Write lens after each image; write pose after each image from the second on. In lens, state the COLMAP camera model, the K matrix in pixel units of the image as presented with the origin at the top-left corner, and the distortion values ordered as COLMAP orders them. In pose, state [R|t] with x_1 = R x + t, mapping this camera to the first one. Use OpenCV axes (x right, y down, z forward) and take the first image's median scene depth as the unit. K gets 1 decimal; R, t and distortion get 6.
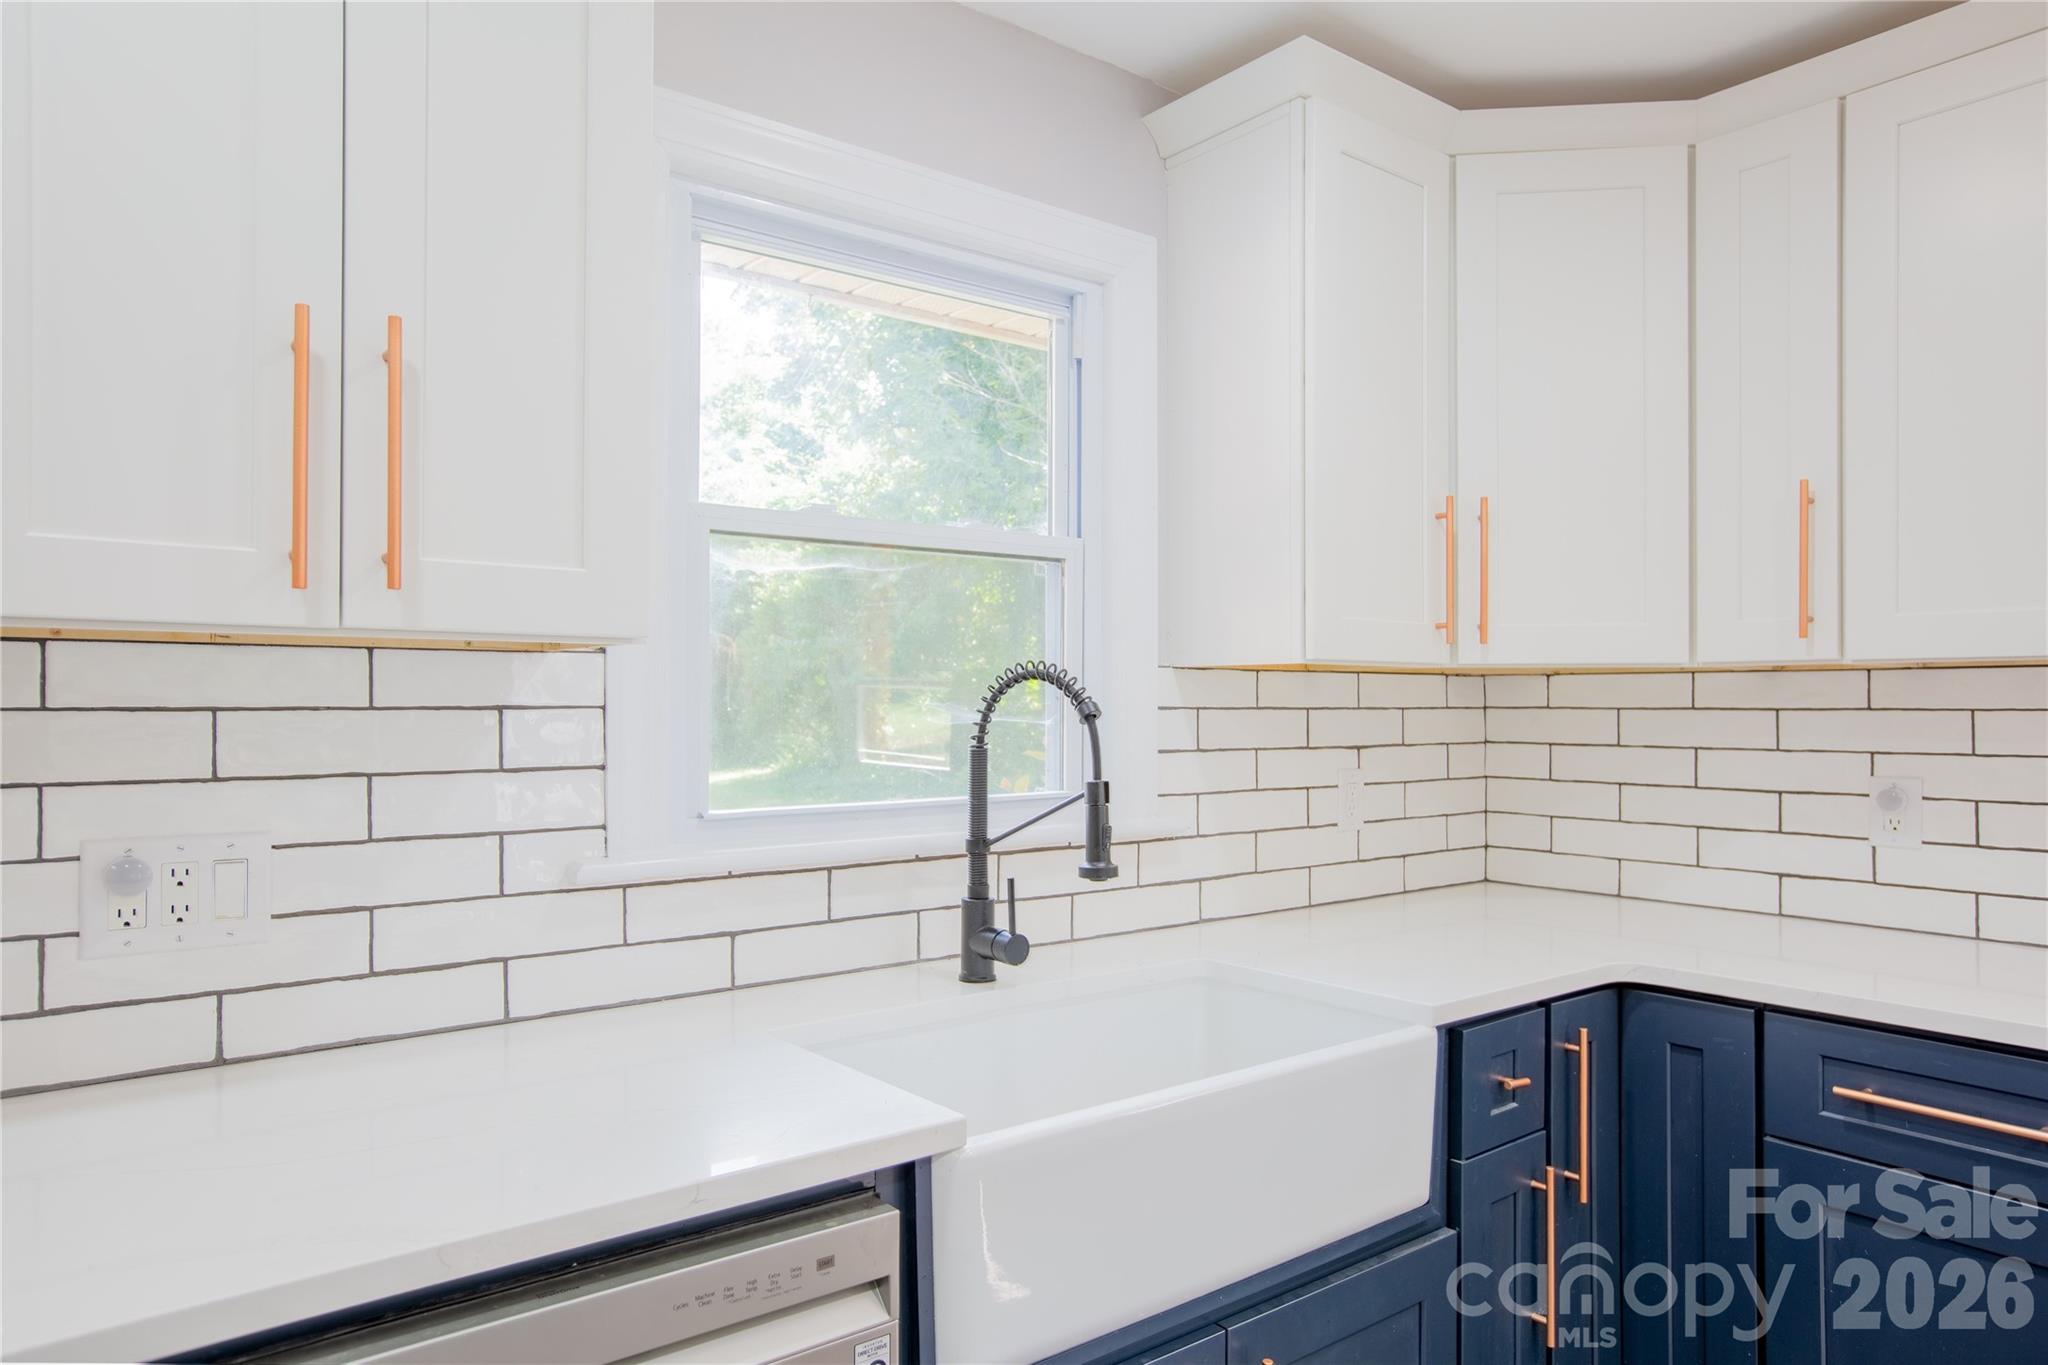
lens RADIAL K [[1307.1, 0, 1027.7], [0, 1307.1, 696.1], [0, 0, 1]] dist [-0.006023, 0.000773]
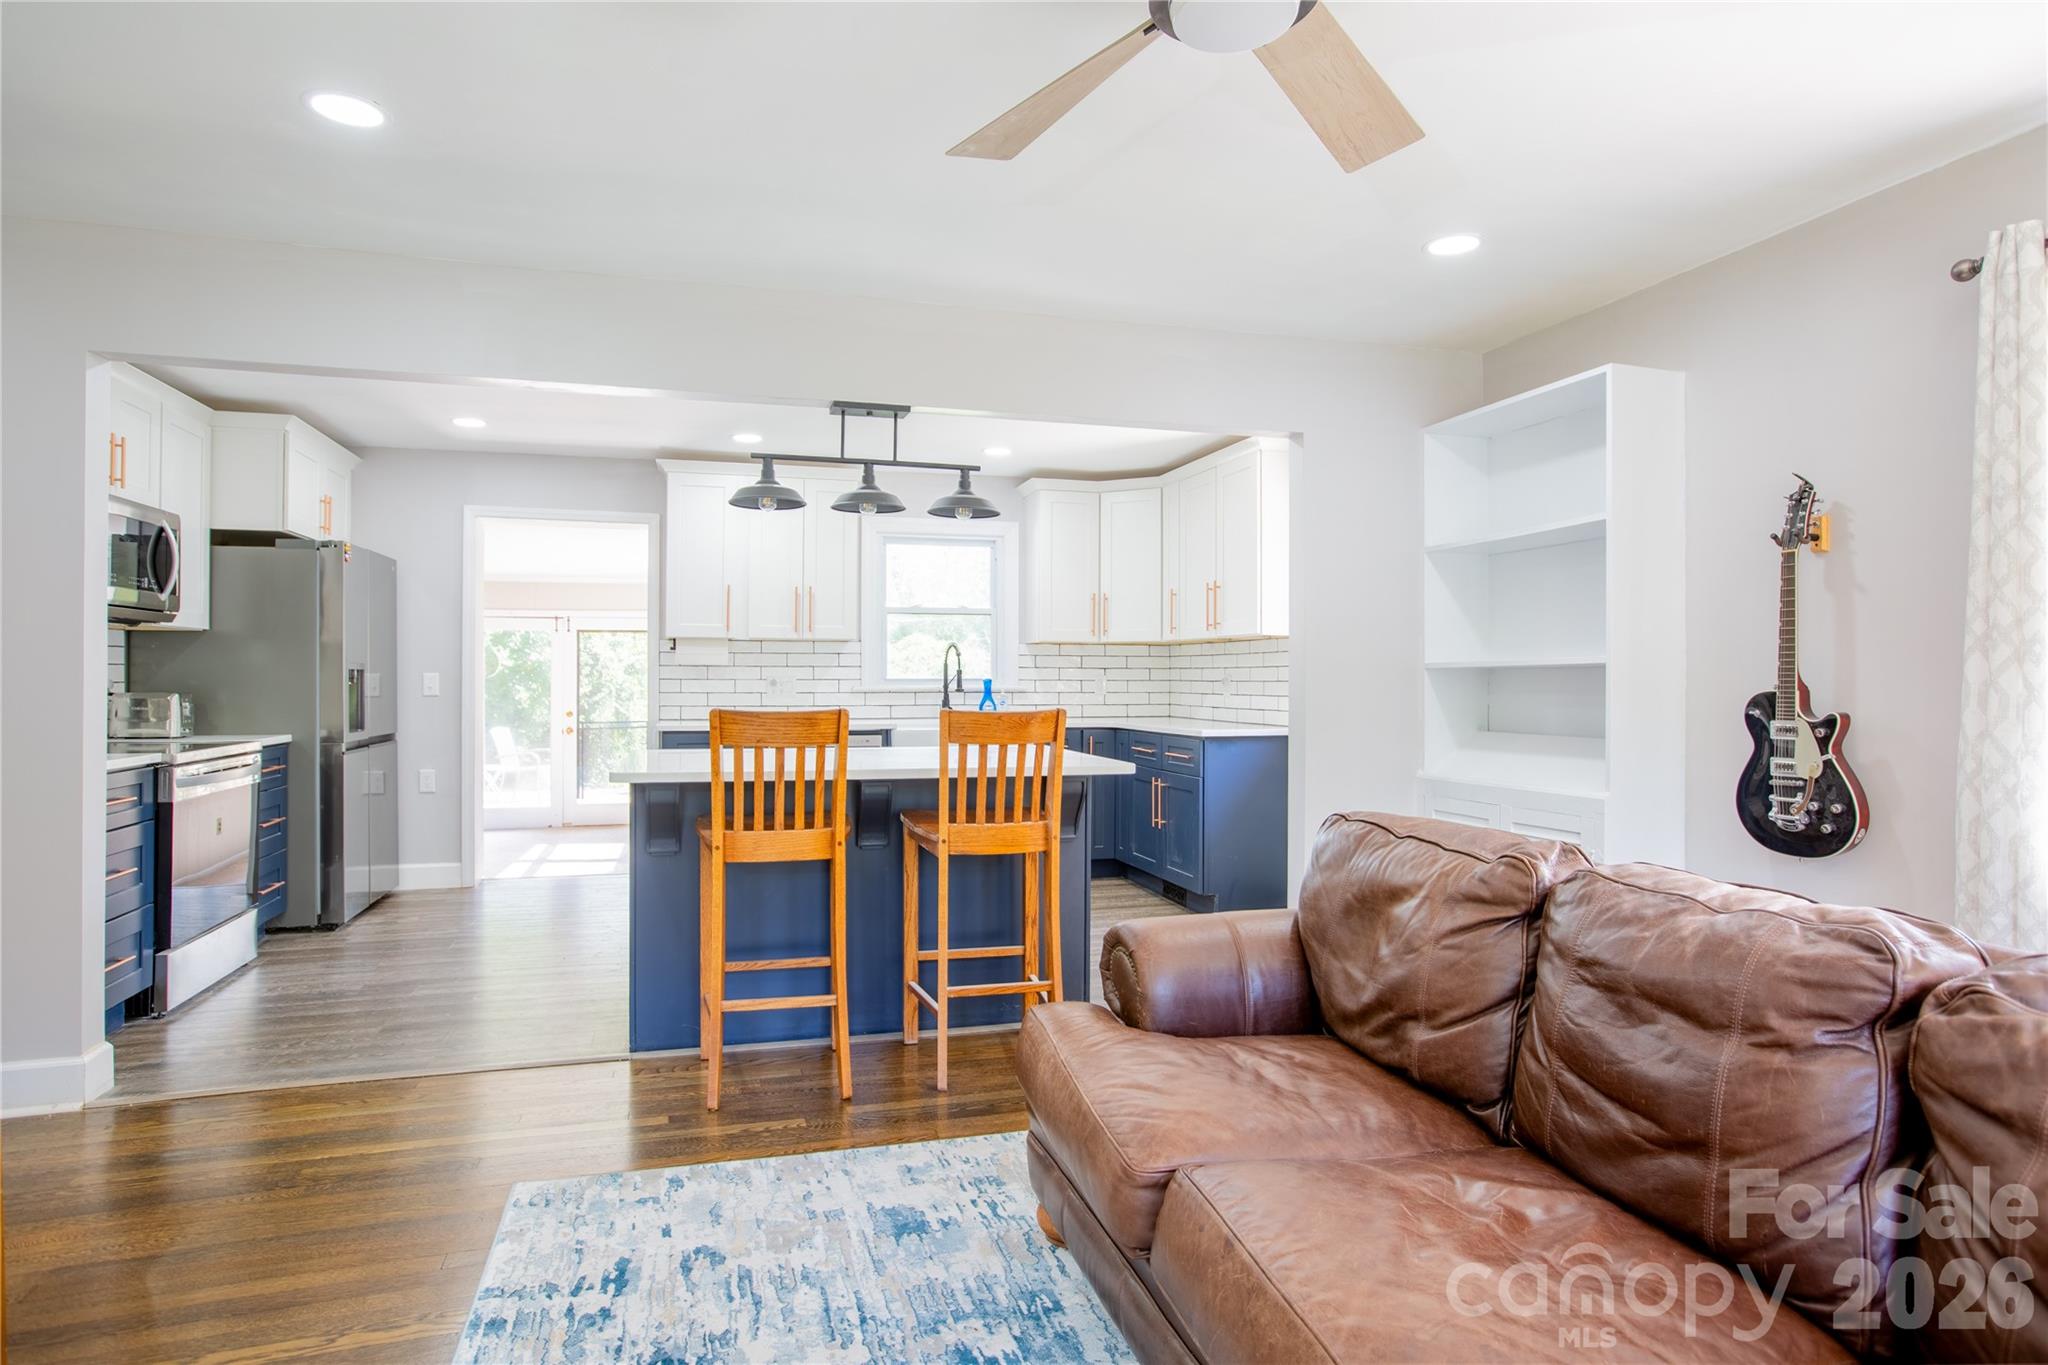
lens RADIAL K [[1085.4, 0, 988.9], [0, 1085.4, 666.9], [0, 0, 1]] dist [-0.023628, 0.009213]
pose [[0.914133, -0.000559, -0.405414, 1.437347], [-0.000215, 0.999998, -0.001864, 0.054505], [0.405415, 0.001791, 0.914131, -2.030151]]
